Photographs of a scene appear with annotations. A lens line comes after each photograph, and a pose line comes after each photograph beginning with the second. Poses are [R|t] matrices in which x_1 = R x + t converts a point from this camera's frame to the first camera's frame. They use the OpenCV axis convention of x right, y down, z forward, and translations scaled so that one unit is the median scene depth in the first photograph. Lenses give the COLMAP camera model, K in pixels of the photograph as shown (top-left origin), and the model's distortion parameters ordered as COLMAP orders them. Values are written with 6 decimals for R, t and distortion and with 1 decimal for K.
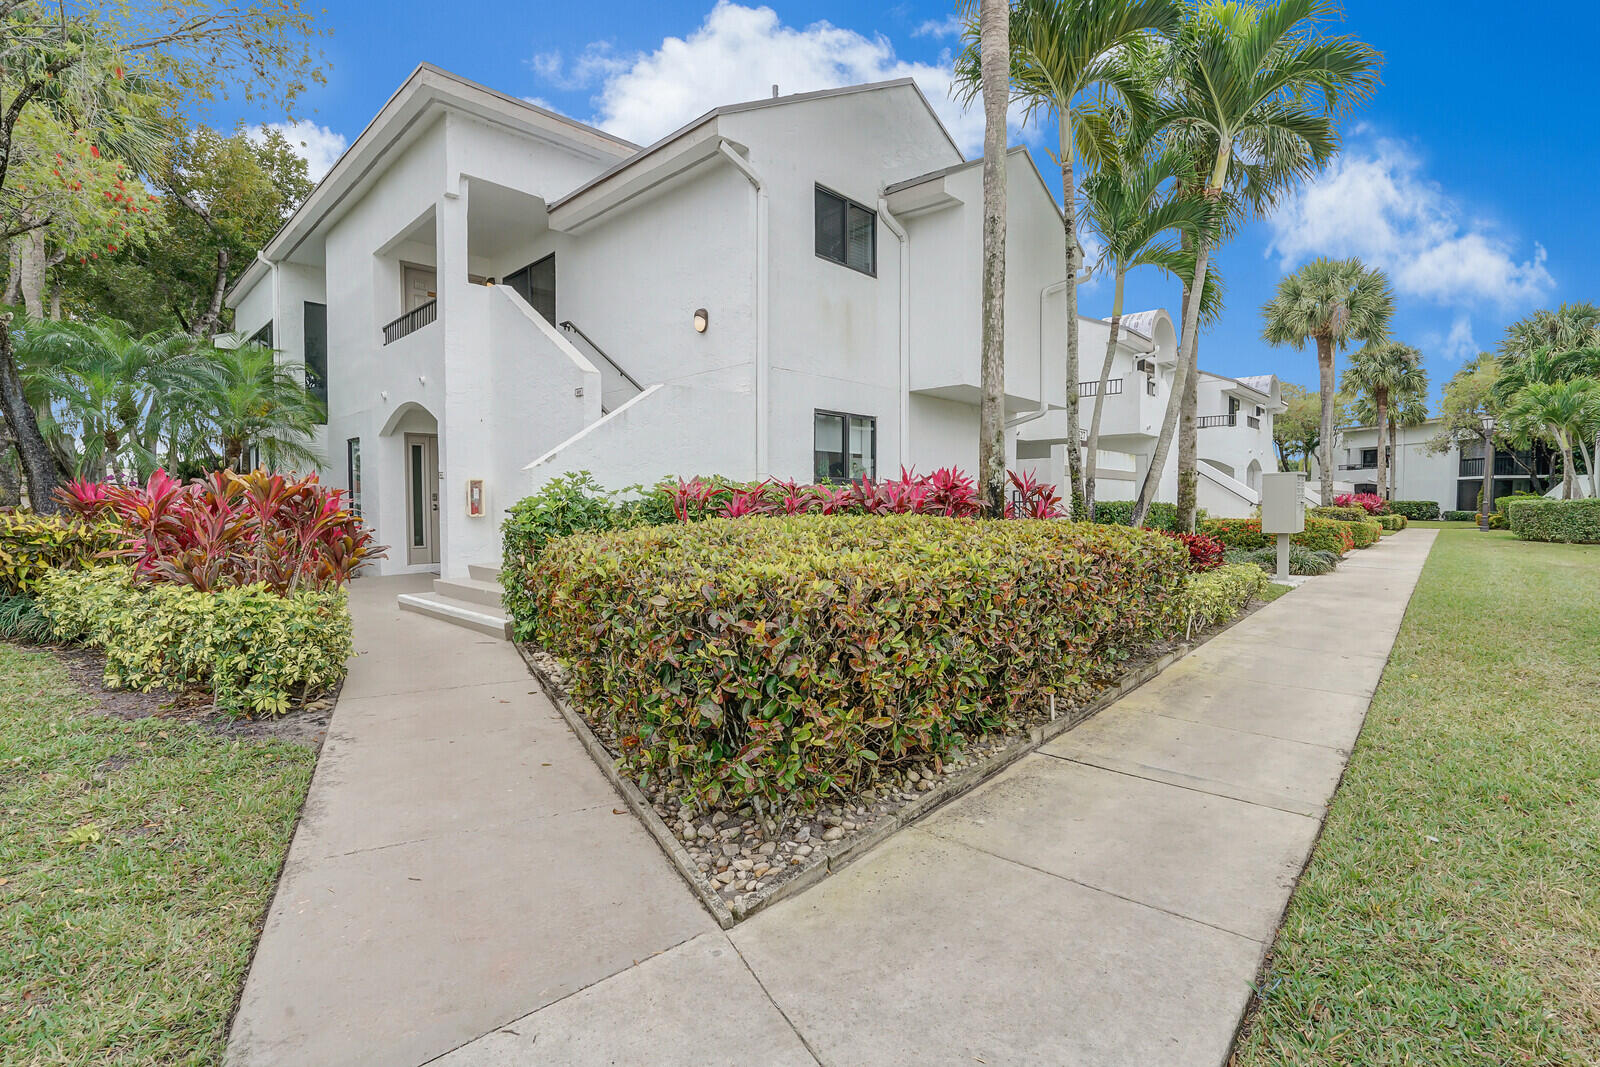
lens RADIAL K [[729.0, 0, 797.9], [0, 729.0, 540.7], [0, 0, 1]] dist [-0.070051, 0.027461]
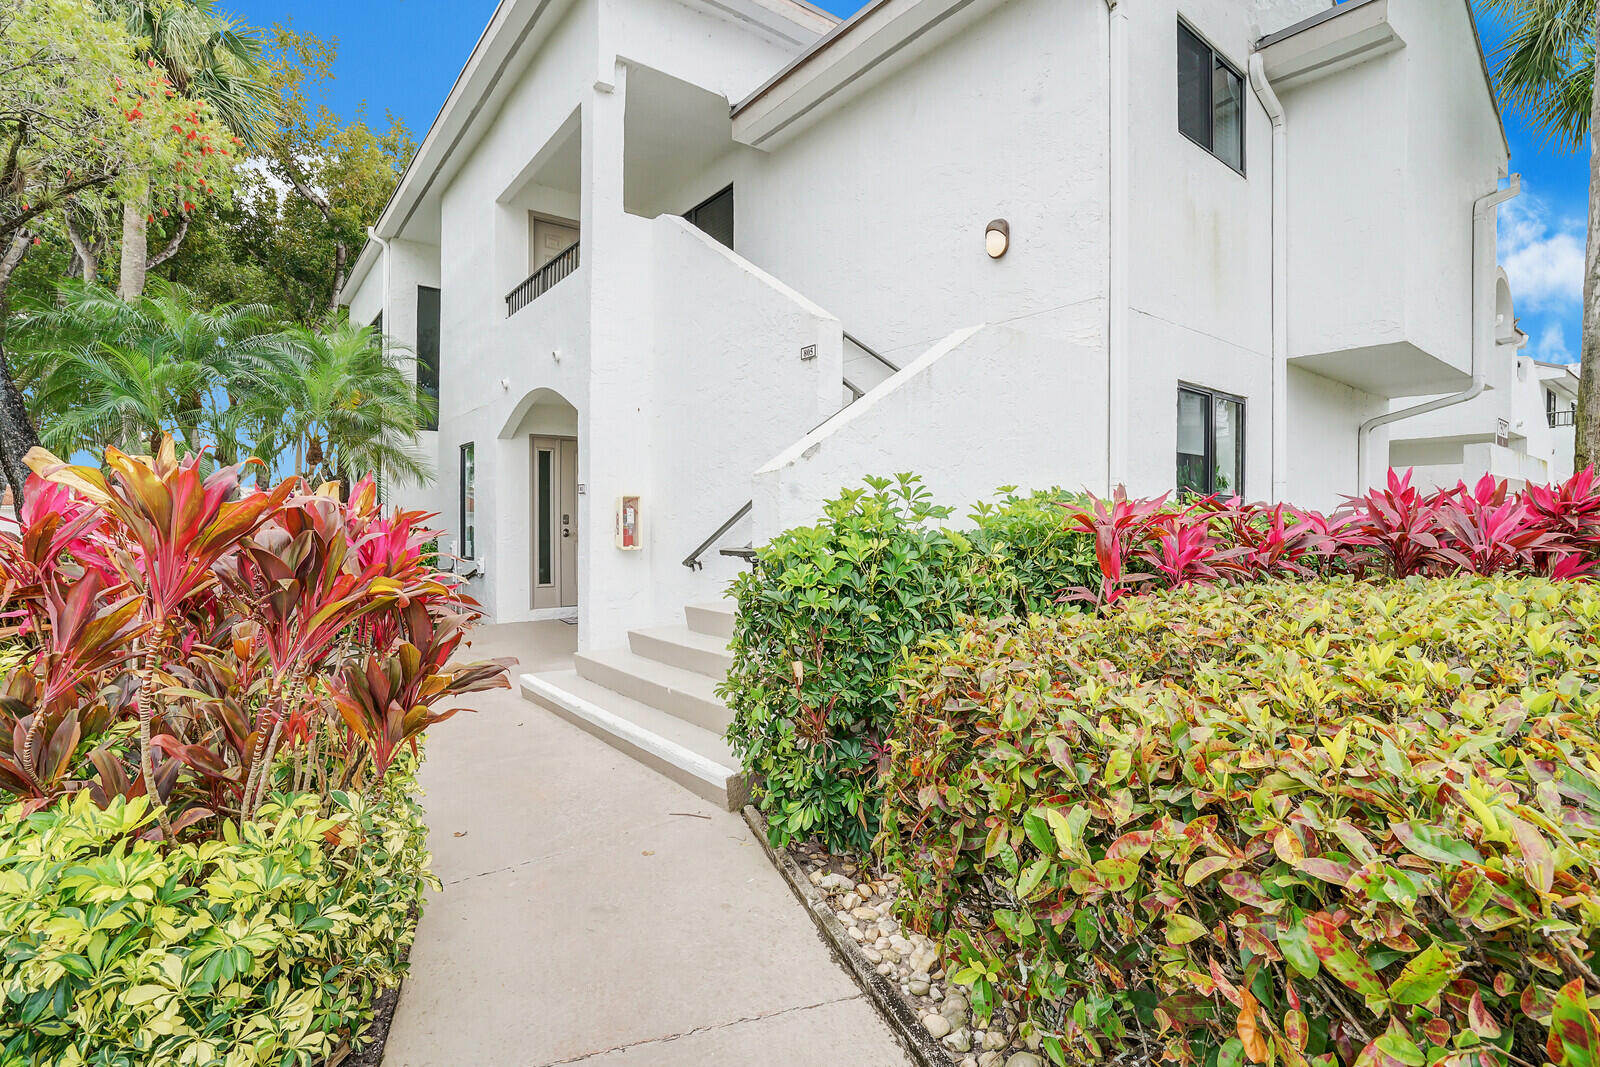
lens RADIAL K [[749.3, 0, 791.4], [0, 749.3, 537.8], [0, 0, 1]] dist [-0.059222, 0.023165]
pose [[0.988263, 0.007349, -0.152587, -0.183437], [-0.012264, 0.999435, -0.031301, -0.023716], [0.152271, 0.032805, 0.987794, 0.314987]]
